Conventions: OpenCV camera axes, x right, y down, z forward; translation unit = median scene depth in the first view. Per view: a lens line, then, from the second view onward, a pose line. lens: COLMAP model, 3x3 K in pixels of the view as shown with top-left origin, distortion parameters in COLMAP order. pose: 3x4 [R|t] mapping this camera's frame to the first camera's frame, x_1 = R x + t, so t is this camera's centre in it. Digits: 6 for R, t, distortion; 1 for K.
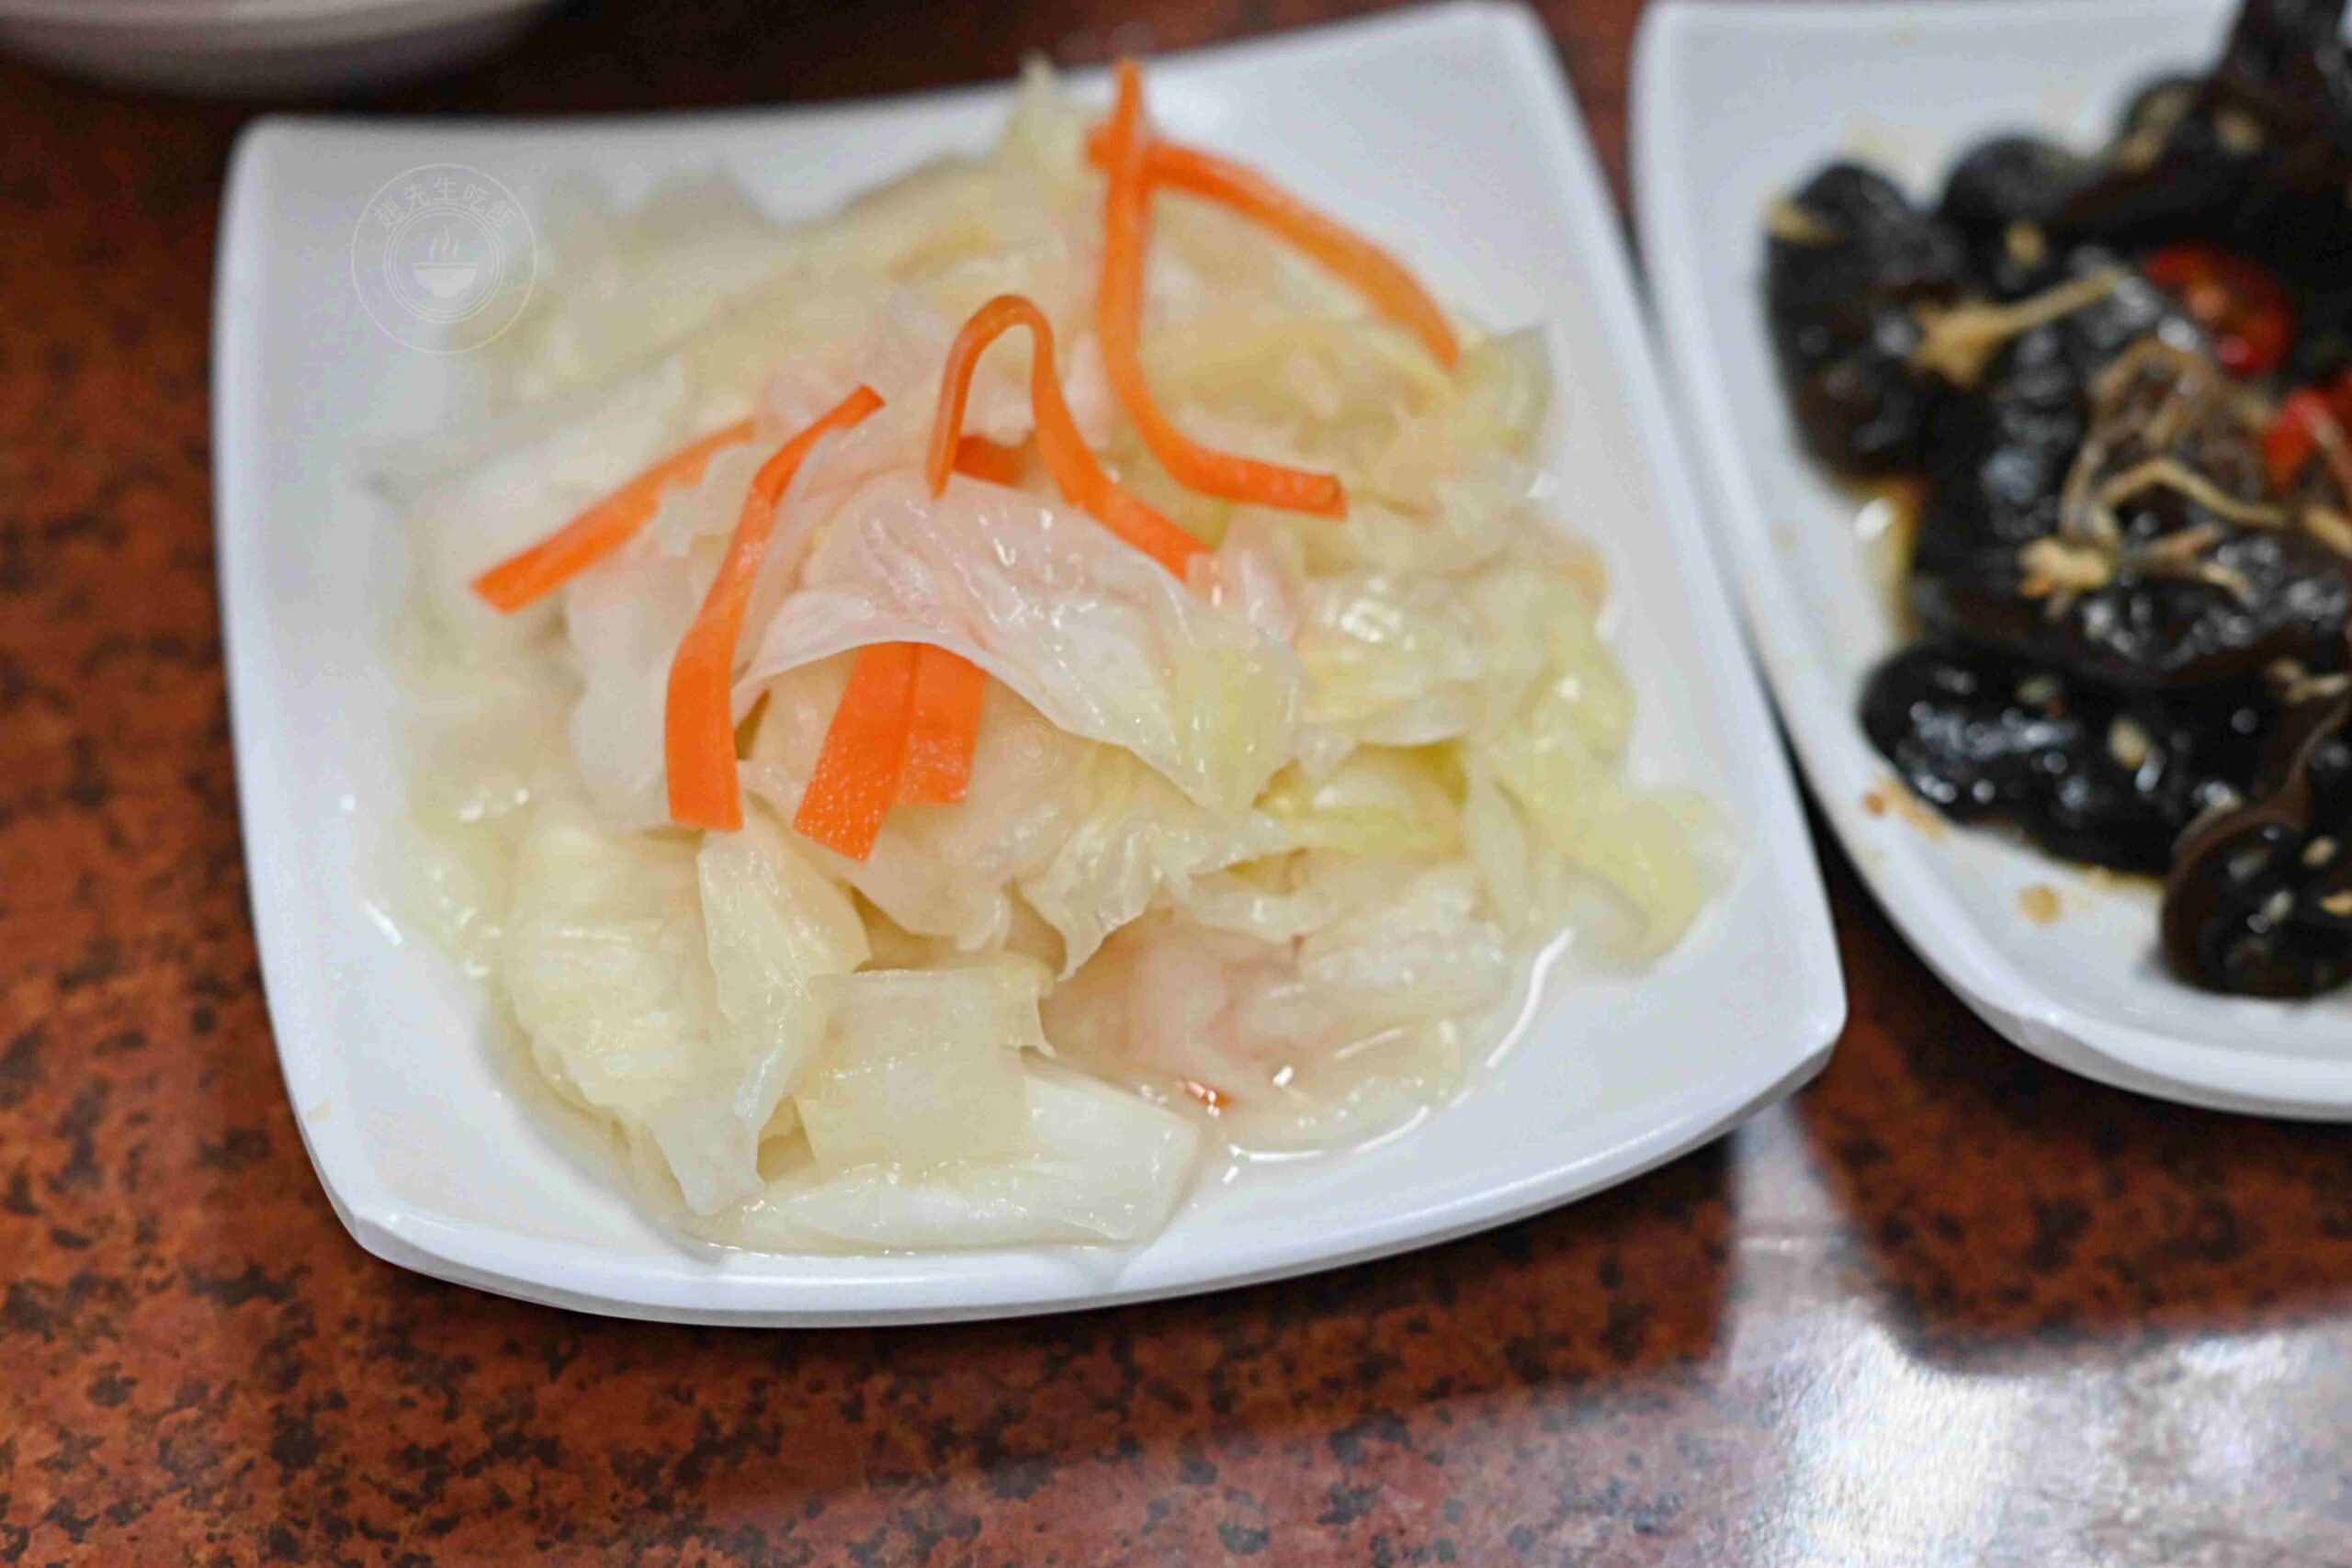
lens RADIAL K [[5001.1, 0, 1176.0], [0, 5001.1, 784.0], [0, 0, 1]] dist [0.001902, -0.009497]
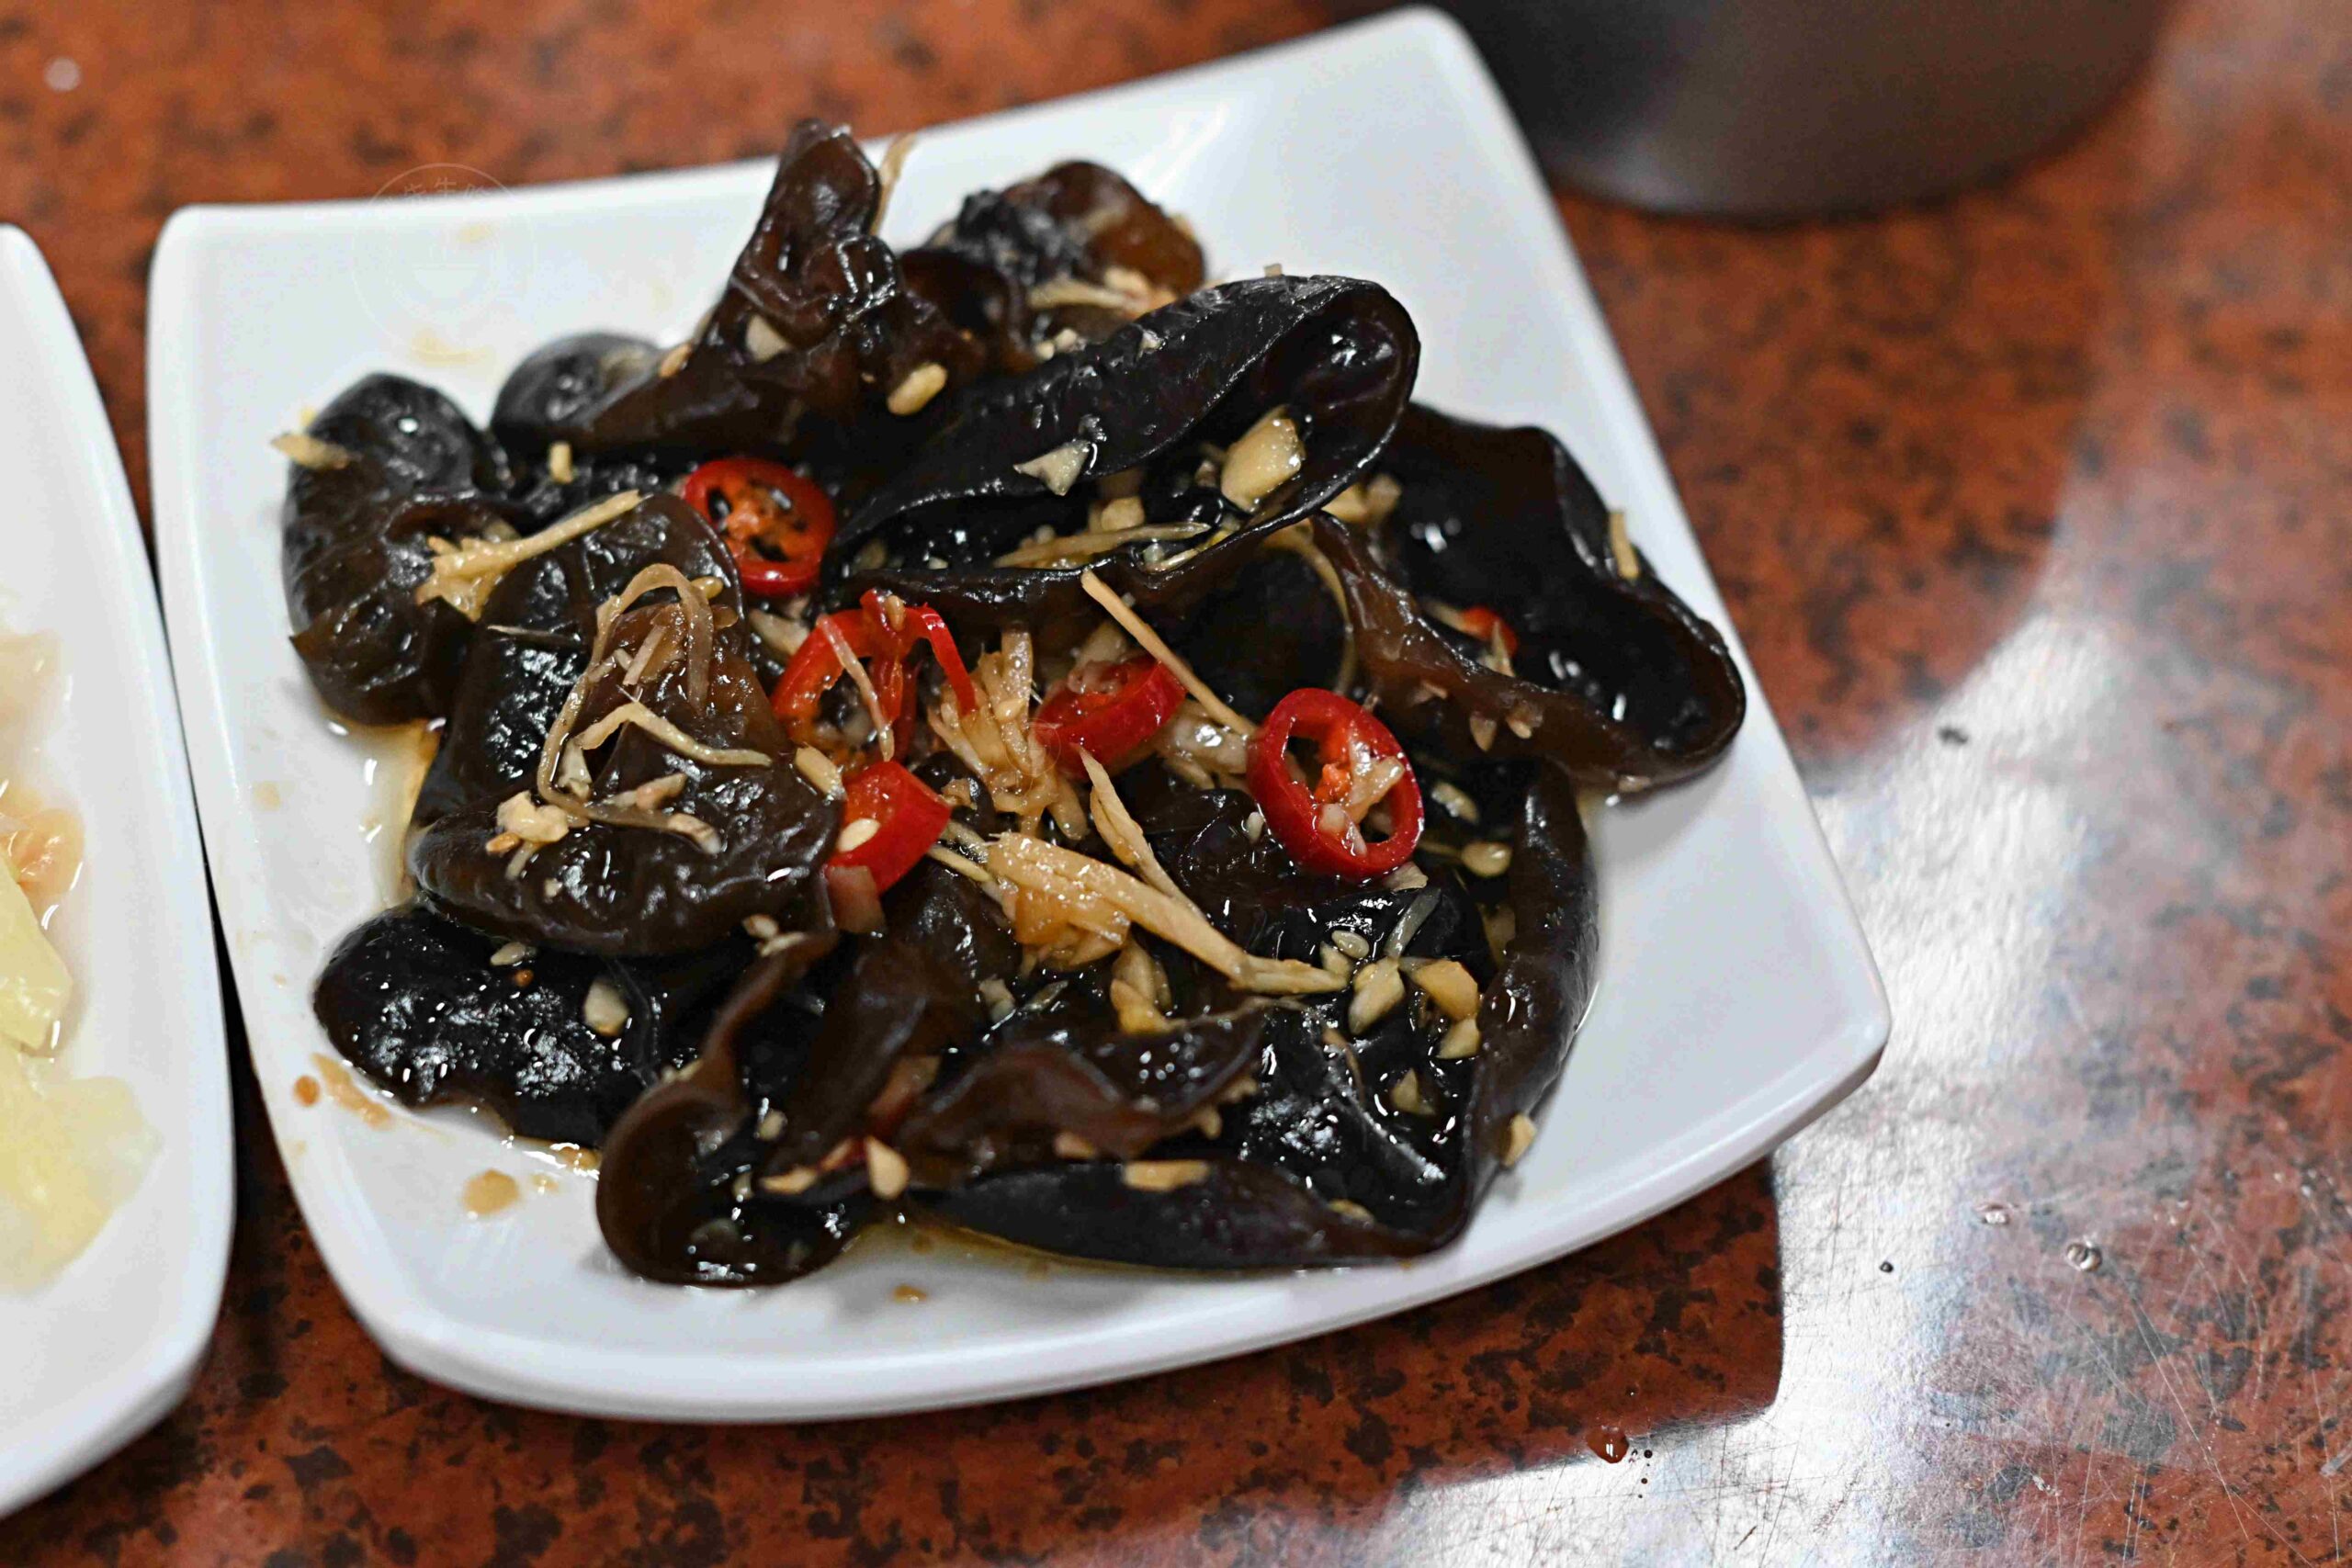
lens RADIAL K [[5001.1, 0, 1176.0], [0, 5001.1, 784.0], [0, 0, 1]] dist [0.001902, -0.009497]
pose [[0.998425, -0.041205, 0.038066, 0.274890], [0.041512, 0.999111, -0.007299, -0.040559], [-0.037731, 0.008868, 0.999249, 0.069992]]
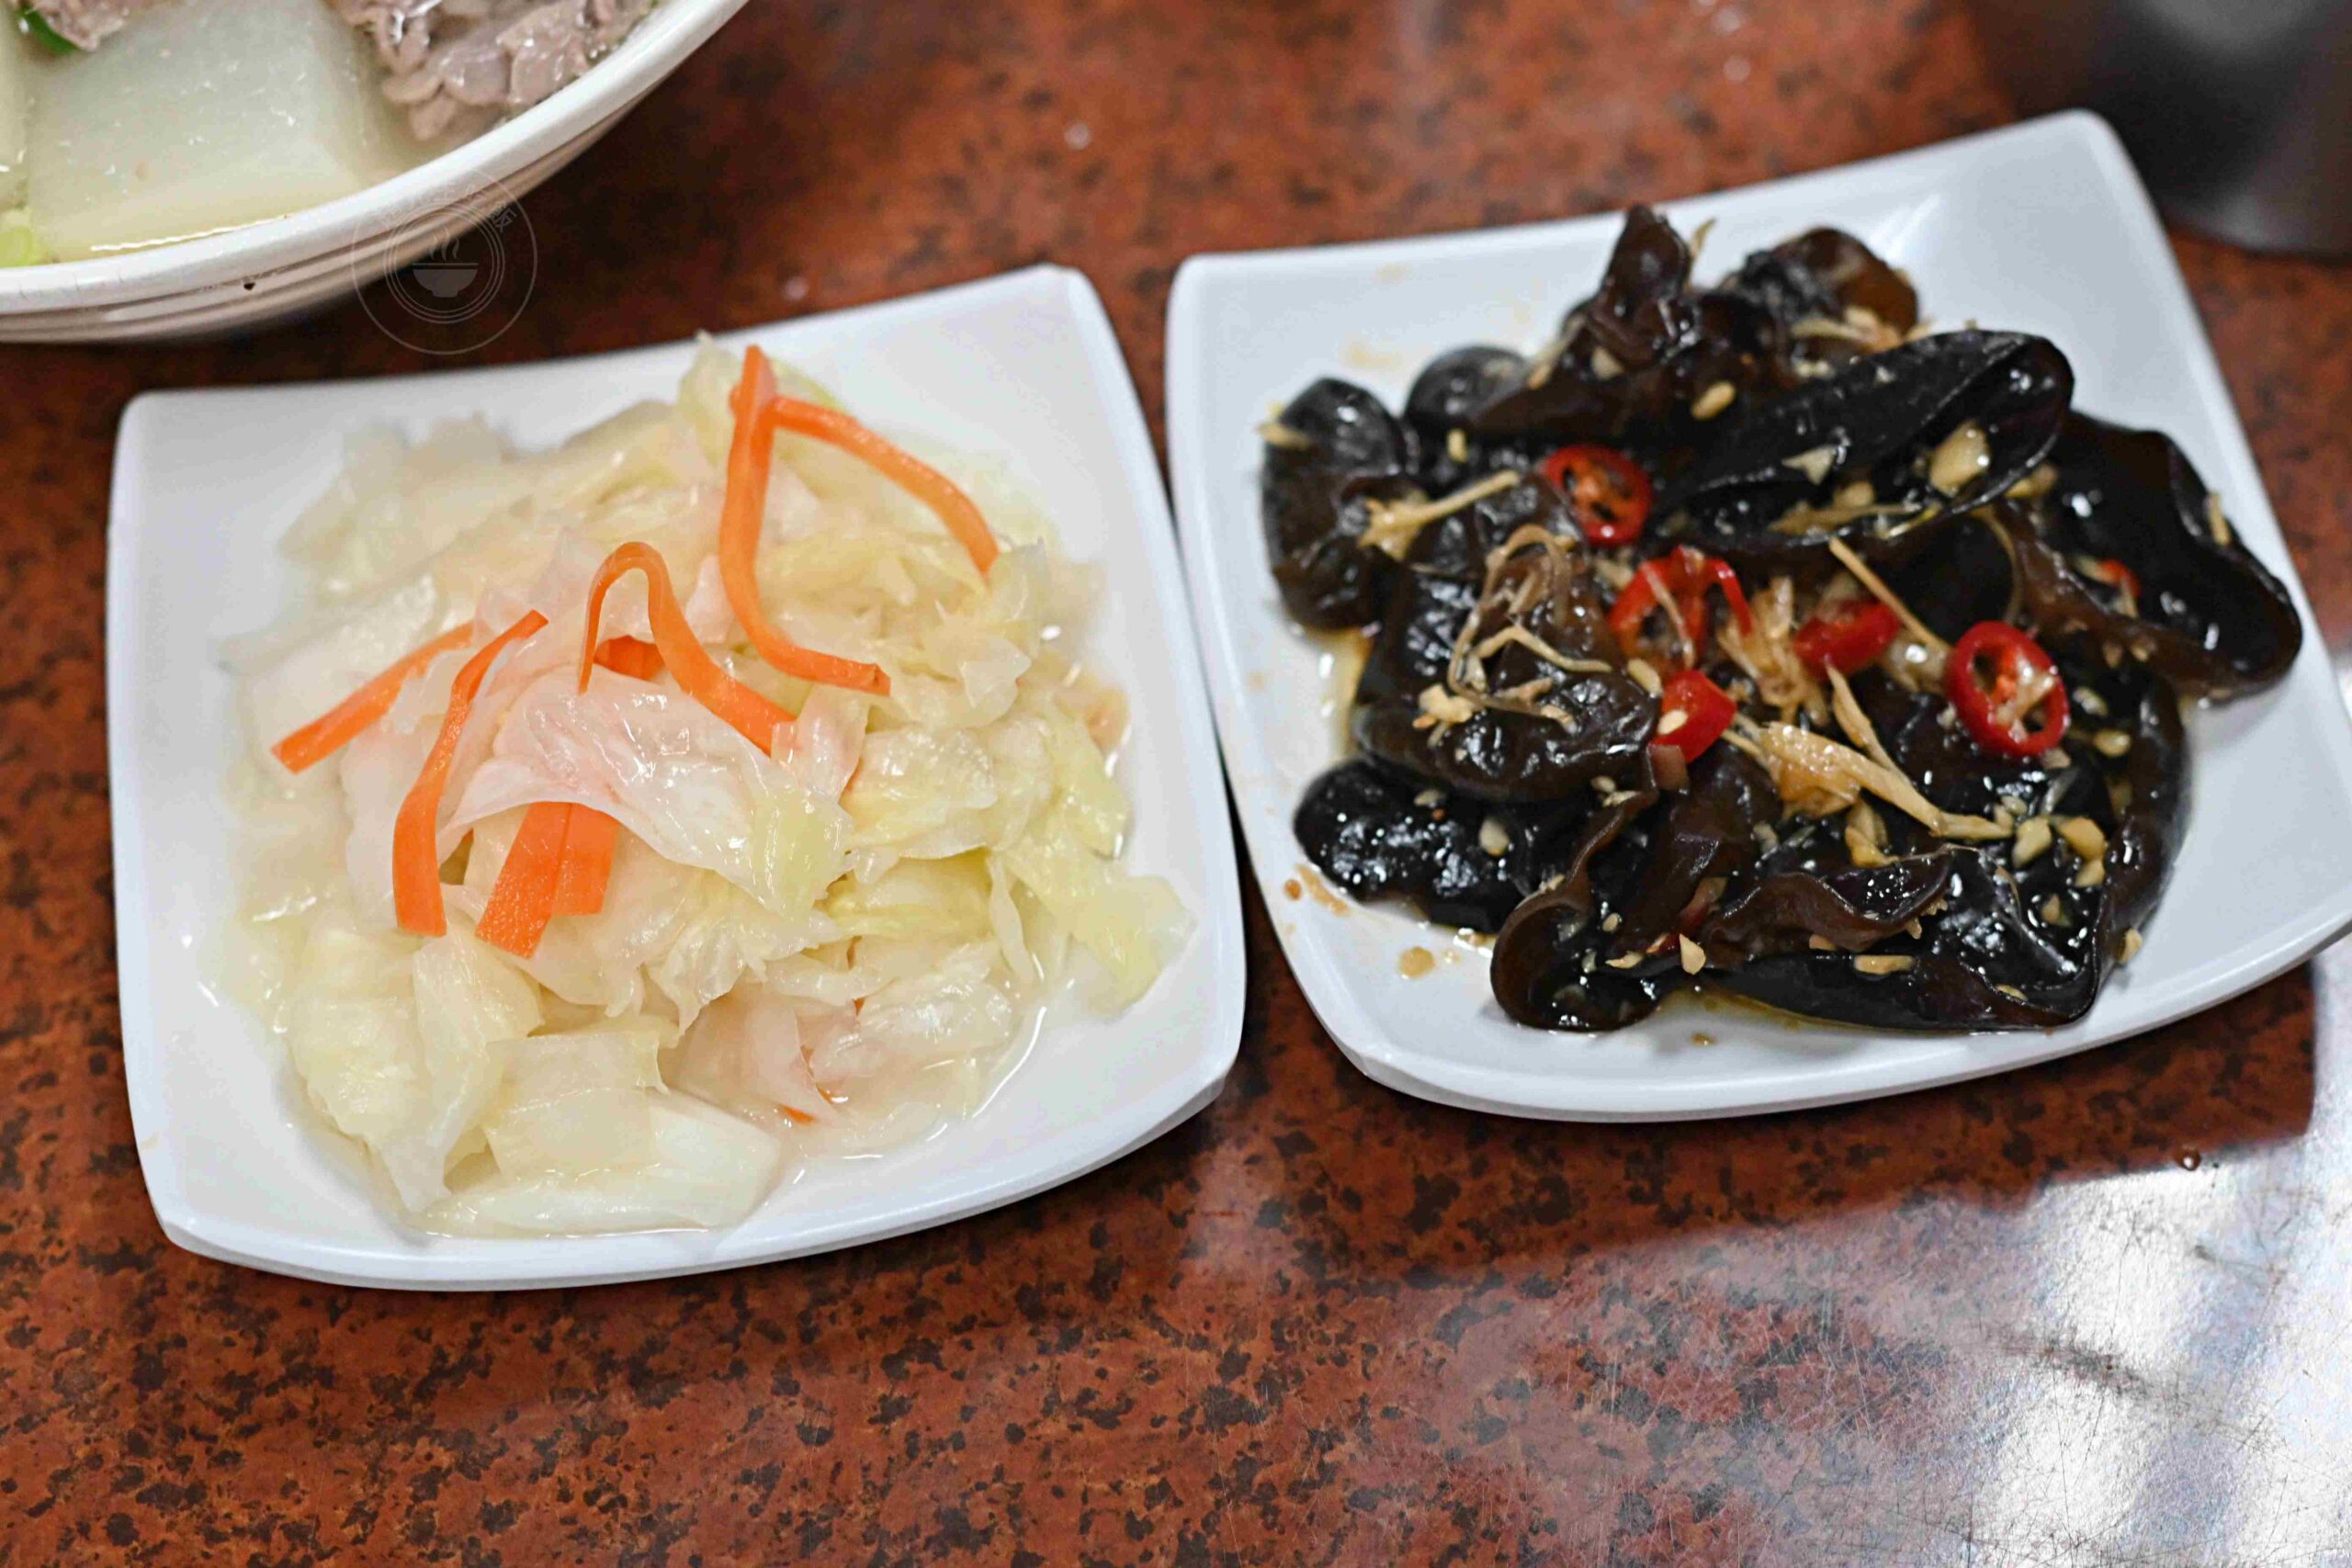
lens RADIAL K [[5001.1, 0, 1176.0], [0, 5001.1, 784.0], [0, 0, 1]] dist [0.001902, -0.009497]
pose [[0.996283, -0.018364, -0.084166, 0.229142], [0.022328, 0.998673, 0.046403, -0.091031], [0.083202, -0.048110, 0.995371, -0.364841]]
